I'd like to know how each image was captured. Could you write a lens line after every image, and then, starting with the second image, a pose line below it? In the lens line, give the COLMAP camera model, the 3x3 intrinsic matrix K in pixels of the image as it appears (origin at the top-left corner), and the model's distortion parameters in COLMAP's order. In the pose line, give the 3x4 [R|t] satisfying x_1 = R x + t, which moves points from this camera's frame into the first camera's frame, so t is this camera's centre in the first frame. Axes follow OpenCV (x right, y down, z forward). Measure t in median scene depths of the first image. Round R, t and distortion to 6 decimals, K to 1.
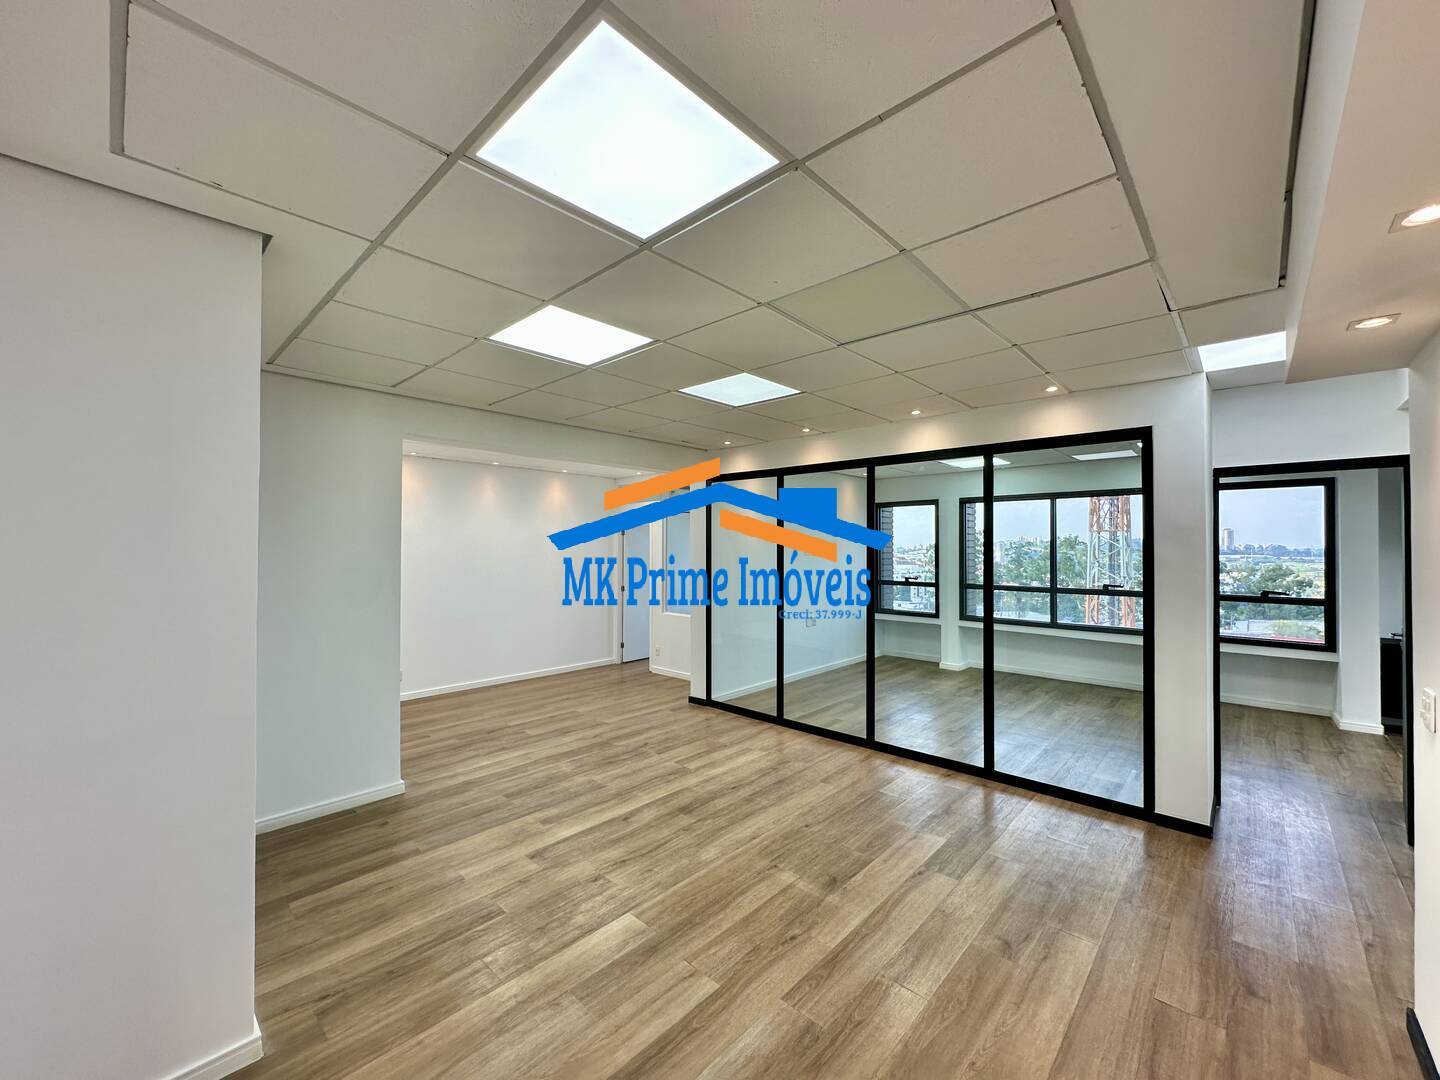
lens RADIAL K [[575.2, 0, 721.5], [0, 575.2, 539.8], [0, 0, 1]] dist [-0.002995, 0.000666]
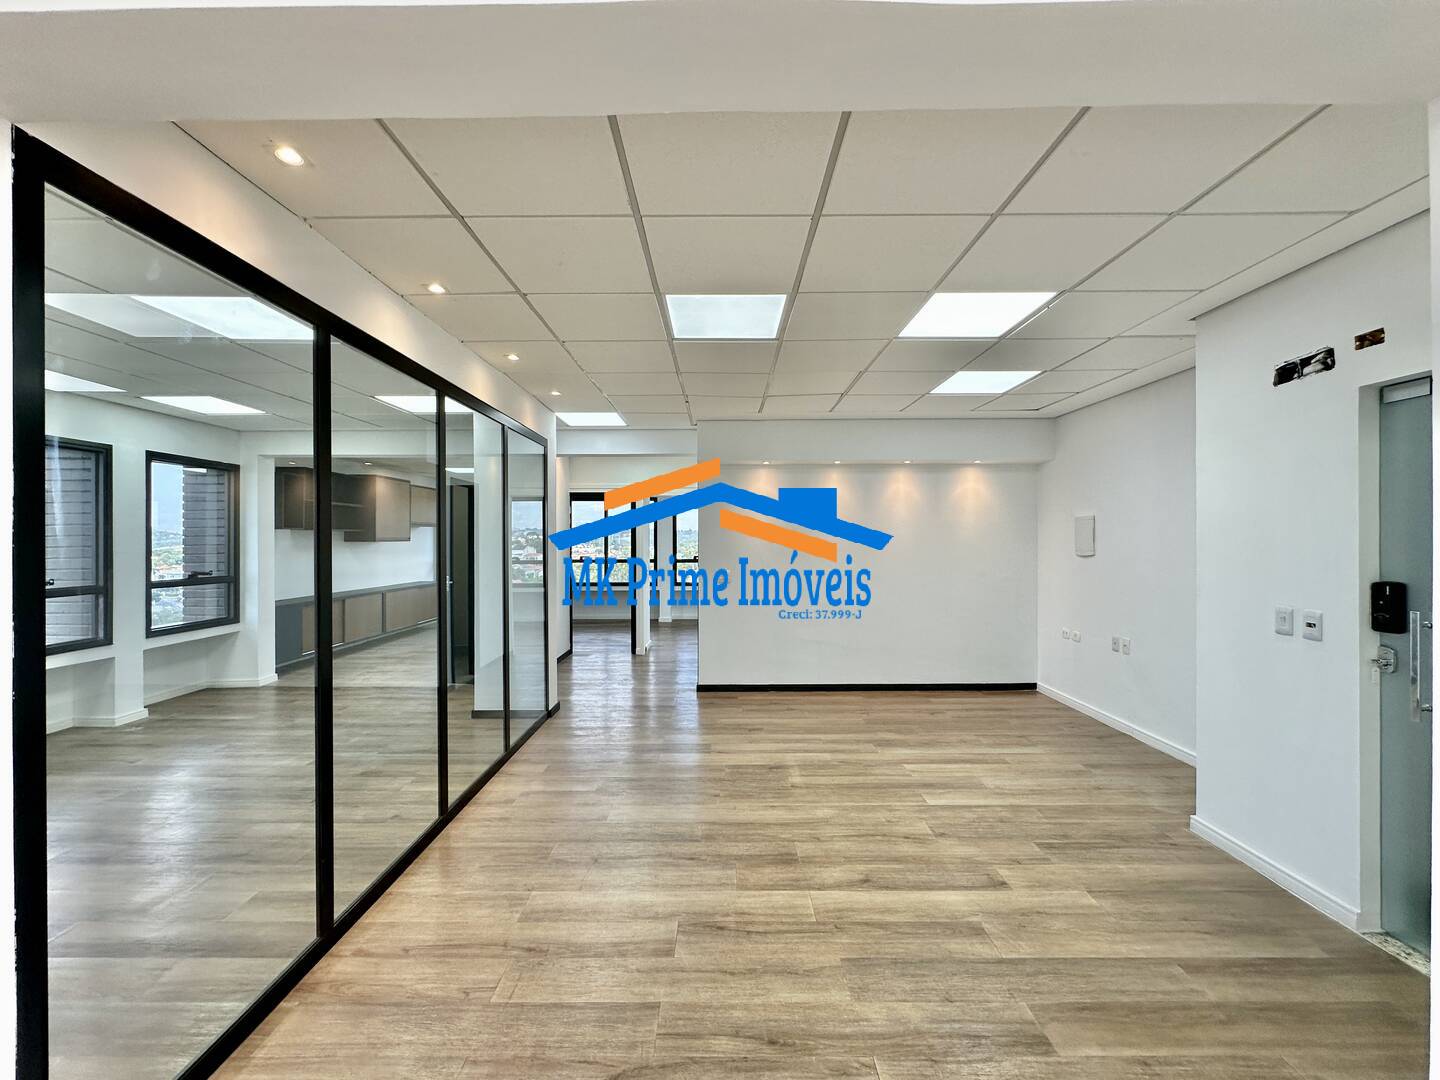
lens RADIAL K [[574.0, 0, 720.7], [0, 574.0, 540.6], [0, 0, 1]] dist [-0.003758, 0.000569]
pose [[-0.678299, -0.001888, 0.734783, -0.409469], [-0.008177, 0.999954, -0.004979, 0.038486], [-0.734740, -0.009385, -0.678284, 1.157264]]
